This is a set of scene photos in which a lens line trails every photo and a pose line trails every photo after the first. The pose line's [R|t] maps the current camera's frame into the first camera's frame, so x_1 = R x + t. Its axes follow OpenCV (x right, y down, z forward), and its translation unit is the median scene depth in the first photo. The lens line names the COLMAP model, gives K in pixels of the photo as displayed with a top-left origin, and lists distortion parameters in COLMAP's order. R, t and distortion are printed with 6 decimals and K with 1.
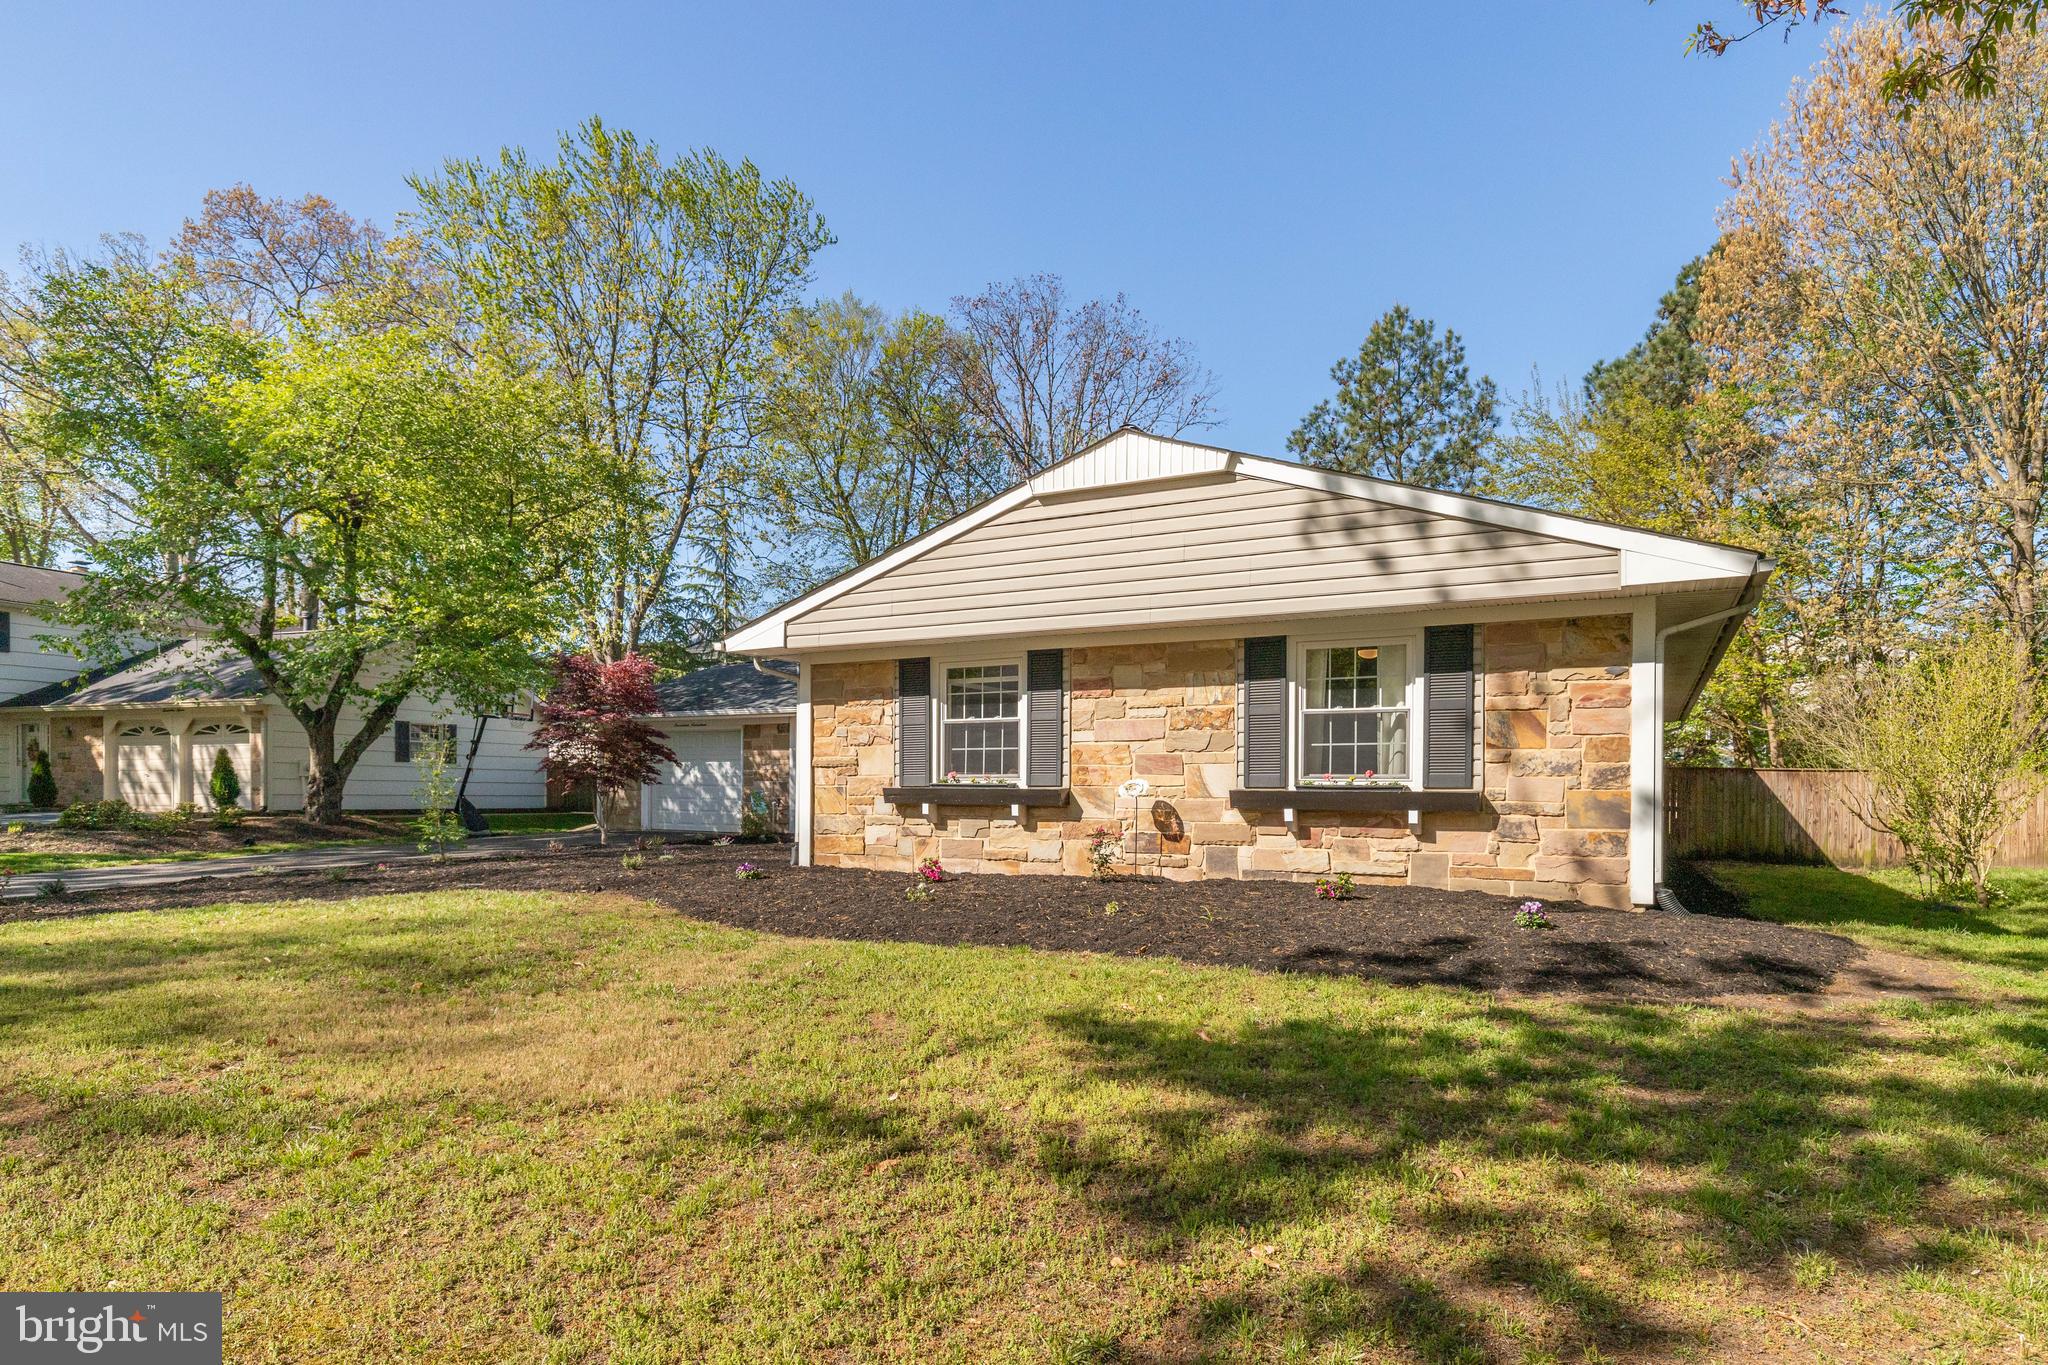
lens RADIAL K [[1143.3, 0, 1077.9], [0, 1143.3, 797.2], [0, 0, 1]] dist [-0.001154, 0.000078]
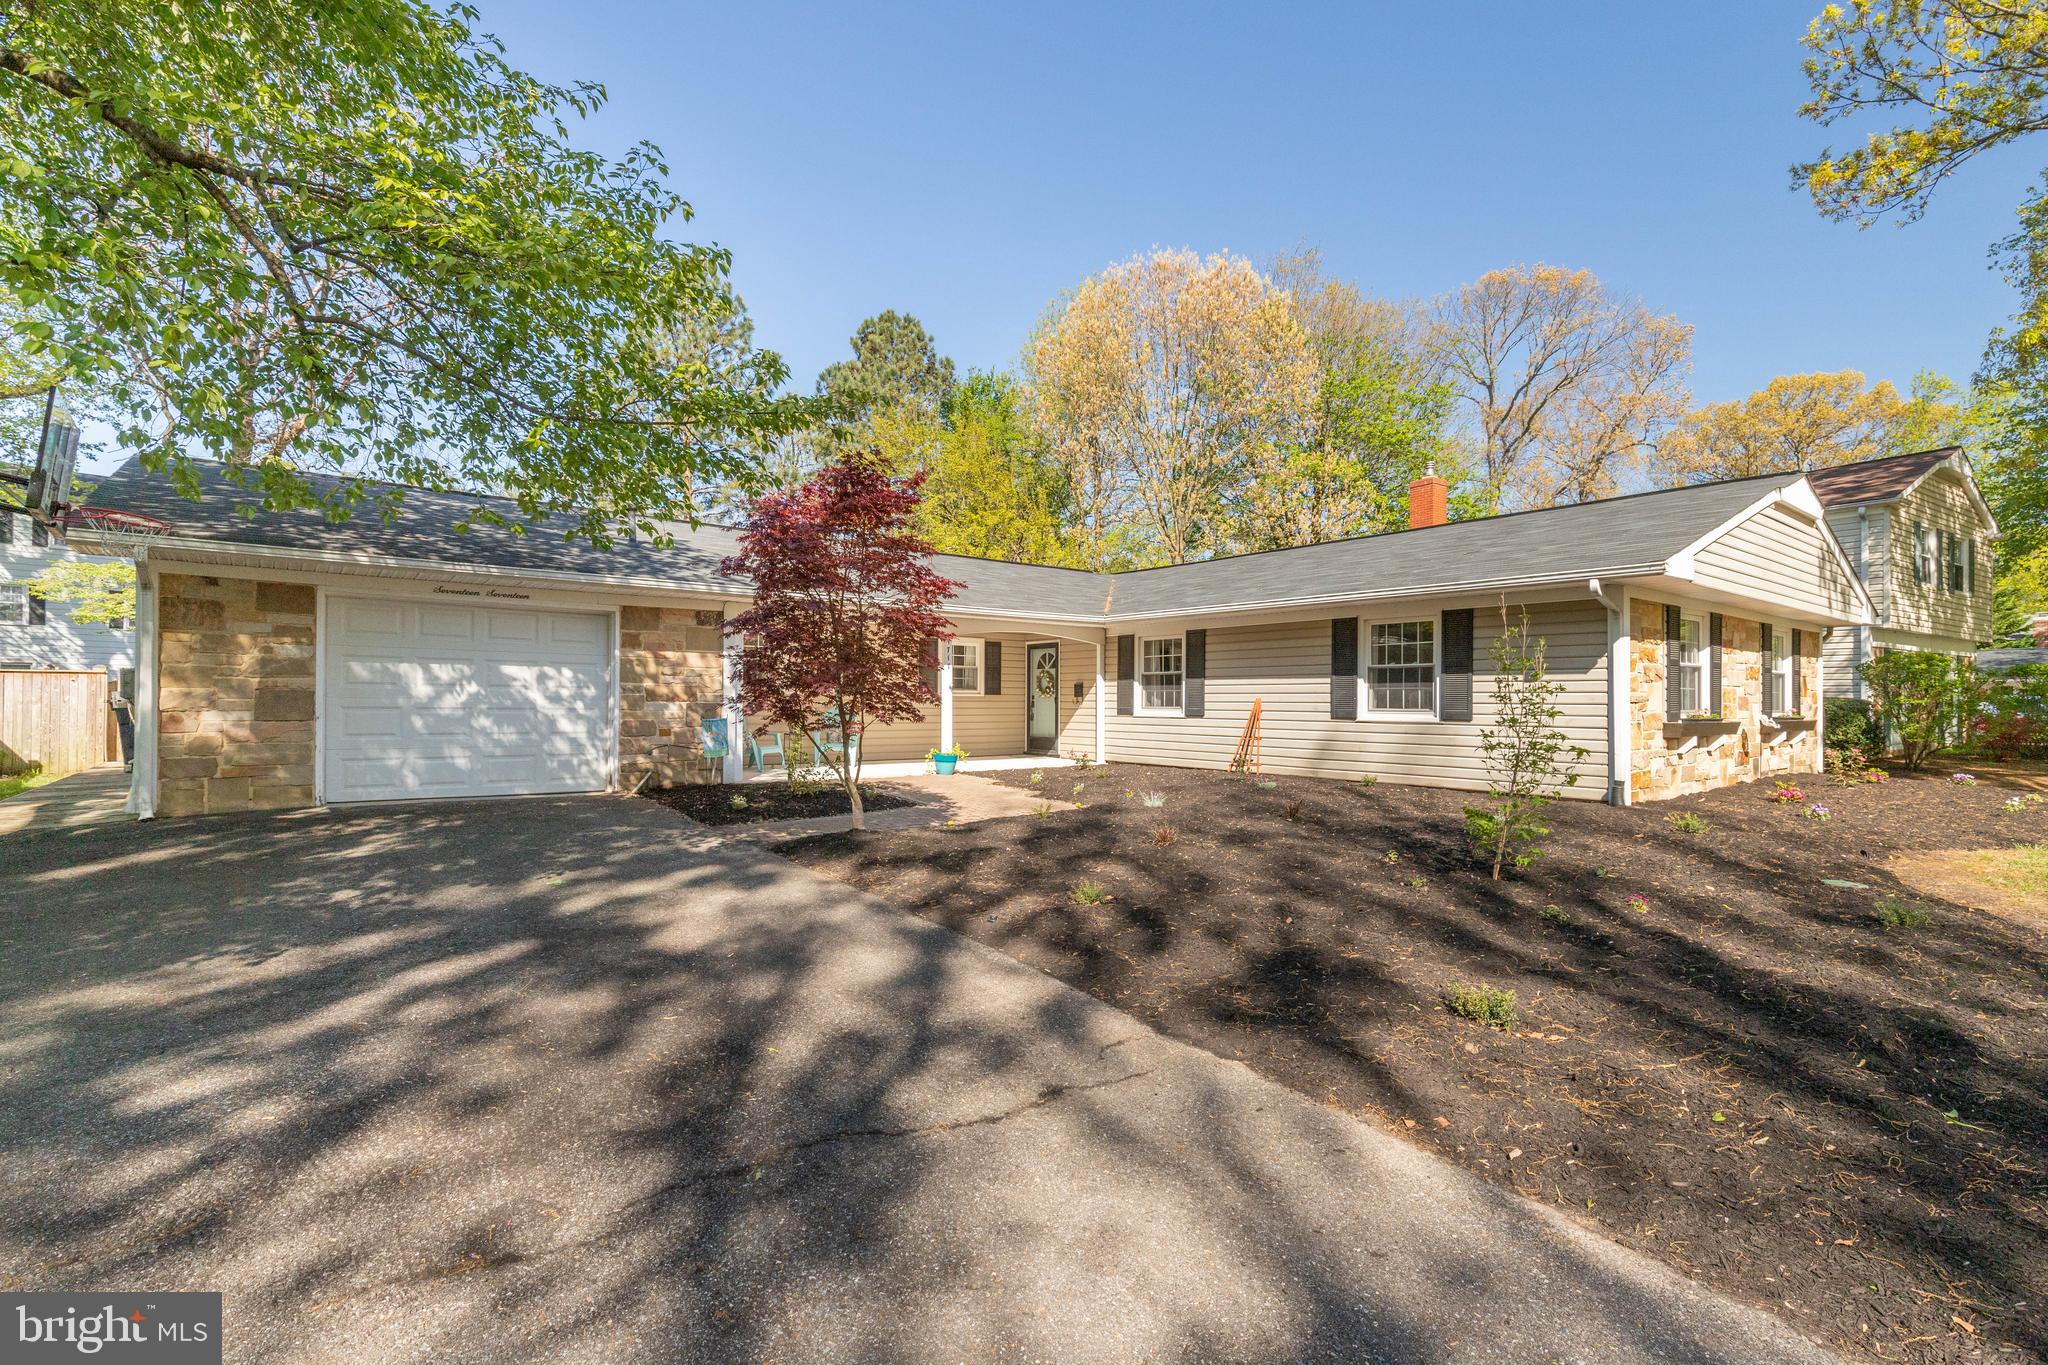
lens RADIAL K [[911.9, 0, 1026.2], [0, 911.9, 692.1], [0, 0, 1]] dist [-0.001380, 0.000127]
pose [[0.420767, 0.006532, 0.907145, -1.287113], [-0.000313, 0.999975, -0.007056, -0.033054], [-0.907169, 0.002685, 0.420759, 1.277265]]
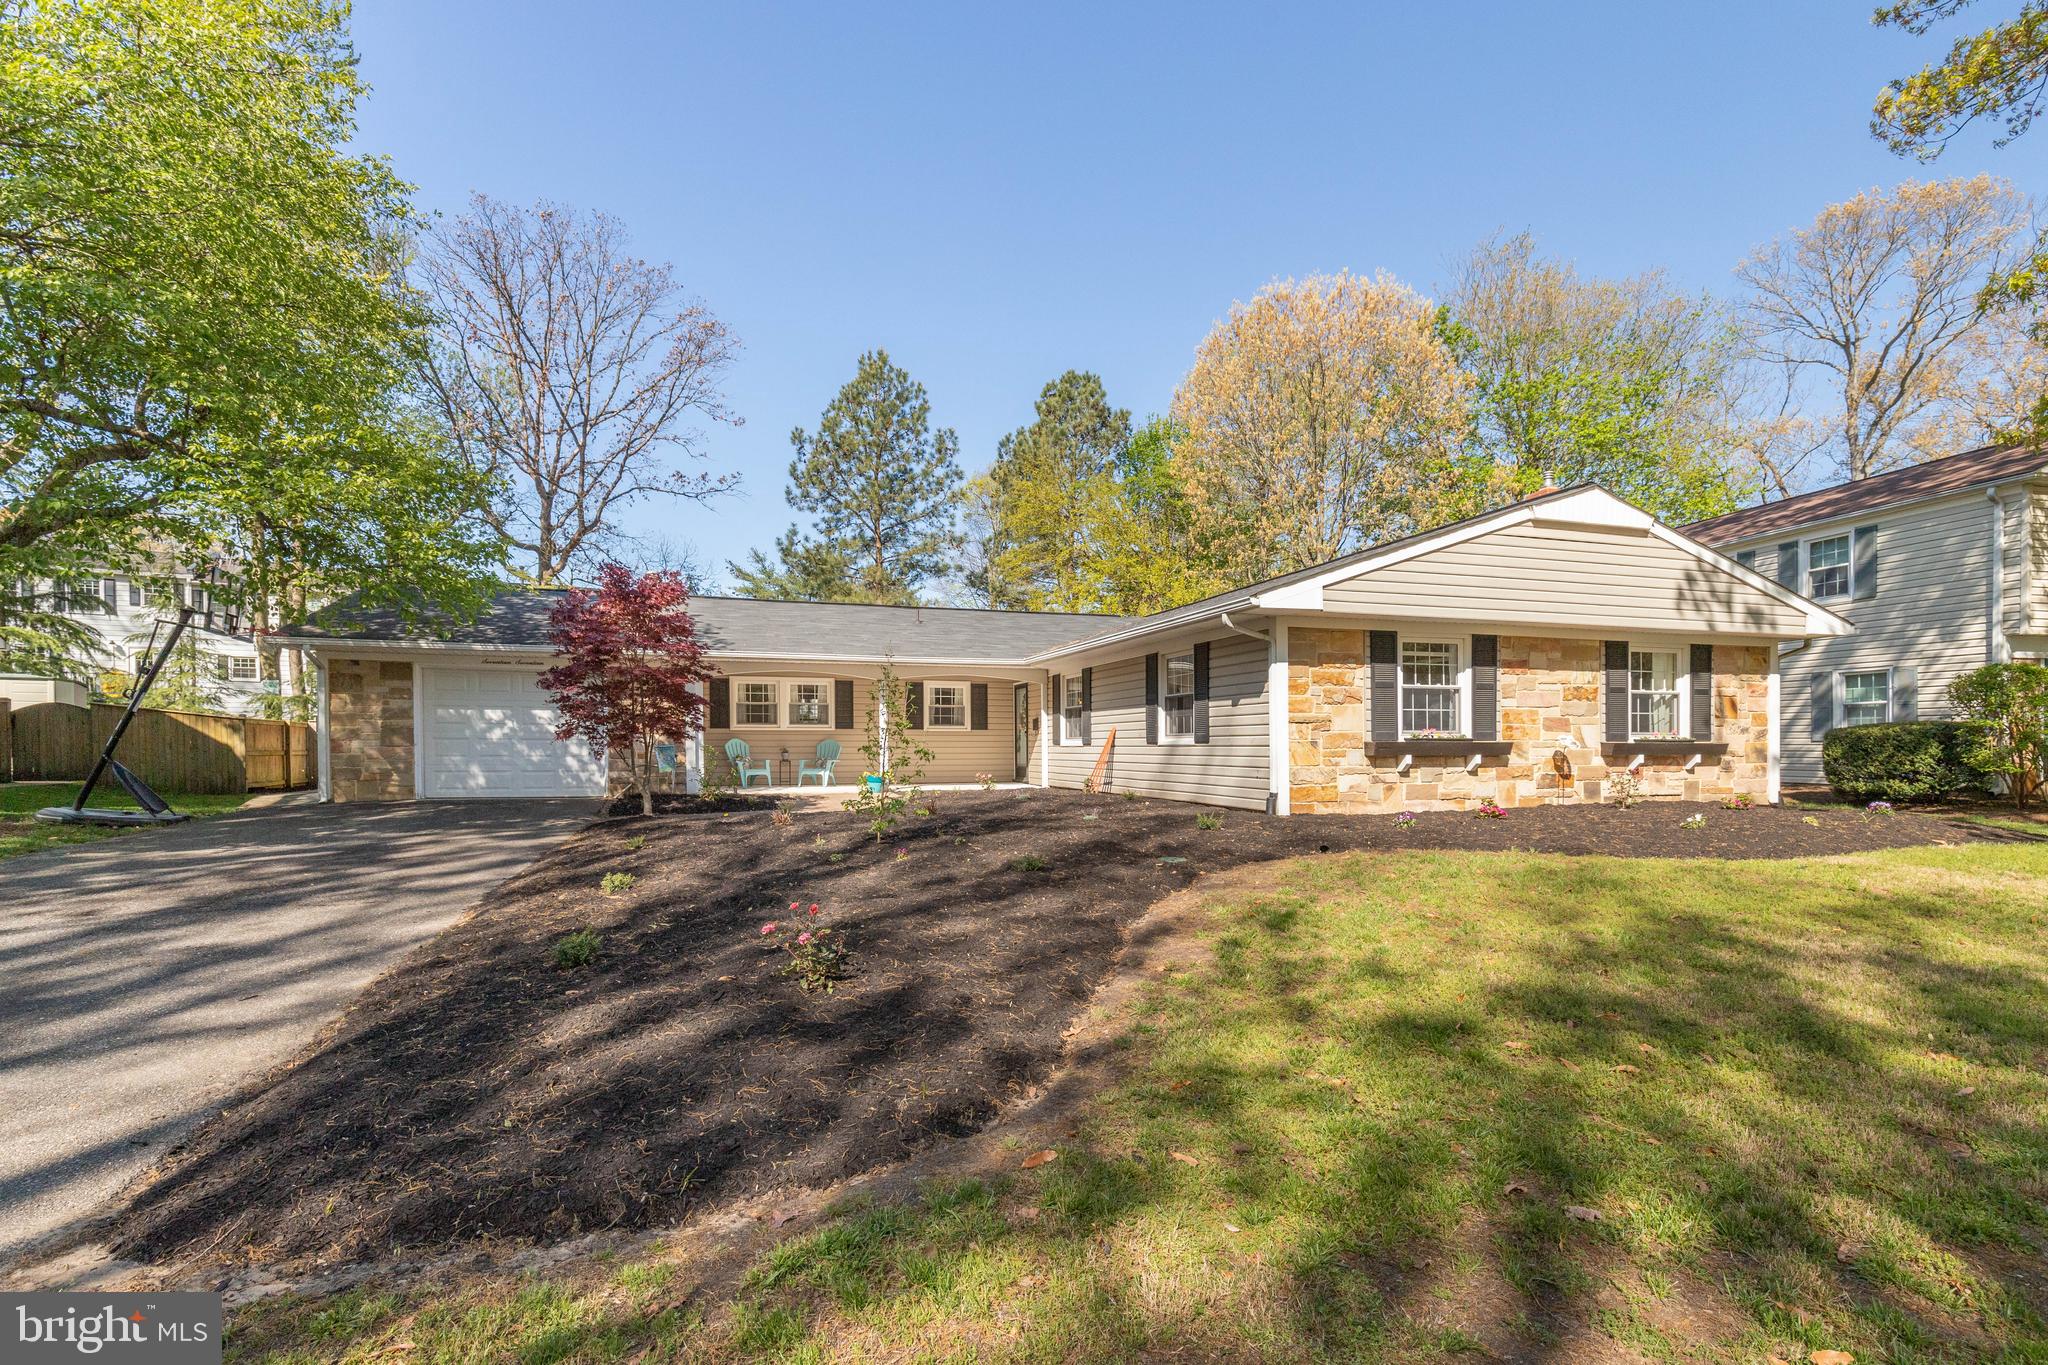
lens RADIAL K [[937.3, 0, 1019.7], [0, 937.3, 748.8], [0, 0, 1]] dist [0.000197, -0.000436]
pose [[0.705214, -0.007537, 0.708955, -1.159668], [0.007373, 0.999967, 0.003297, -0.007294], [-0.708956, 0.002902, 0.705246, 0.627608]]
